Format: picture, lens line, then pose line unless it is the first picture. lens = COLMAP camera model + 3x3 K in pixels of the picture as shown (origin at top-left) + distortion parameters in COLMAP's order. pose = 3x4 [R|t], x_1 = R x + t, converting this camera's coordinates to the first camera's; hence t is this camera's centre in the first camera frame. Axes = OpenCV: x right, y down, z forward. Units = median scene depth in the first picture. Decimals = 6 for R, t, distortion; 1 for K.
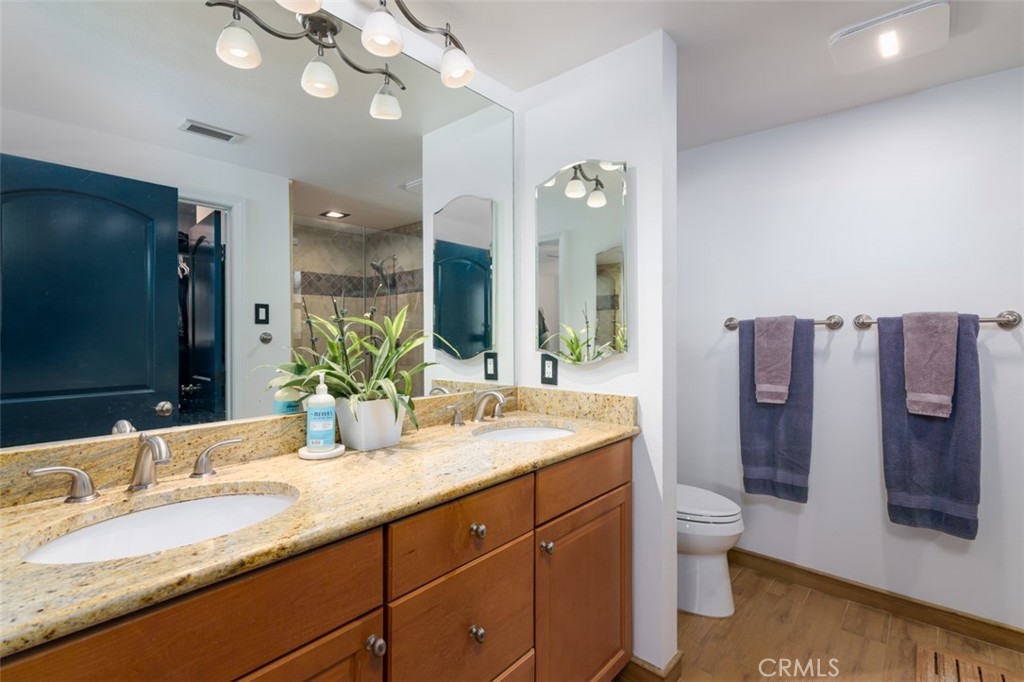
lens RADIAL K [[485.9, 0, 510.5], [0, 485.9, 335.1], [0, 0, 1]] dist [-0.001323, -0.000024]
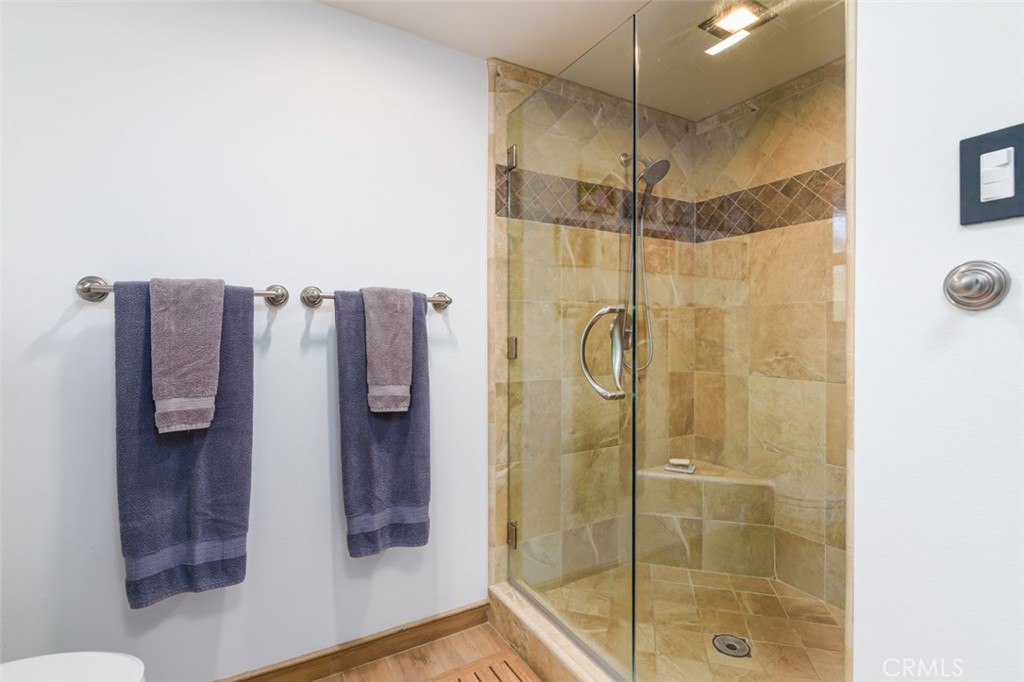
lens RADIAL K [[485.9, 0, 509.6], [0, 485.9, 334.7], [0, 0, 1]] dist [-0.001323, -0.000024]
pose [[0.319676, 0.002142, 0.947524, 0.124894], [0.004806, 0.999981, -0.003882, 0.033393], [-0.947515, 0.005795, 0.319660, 0.475393]]
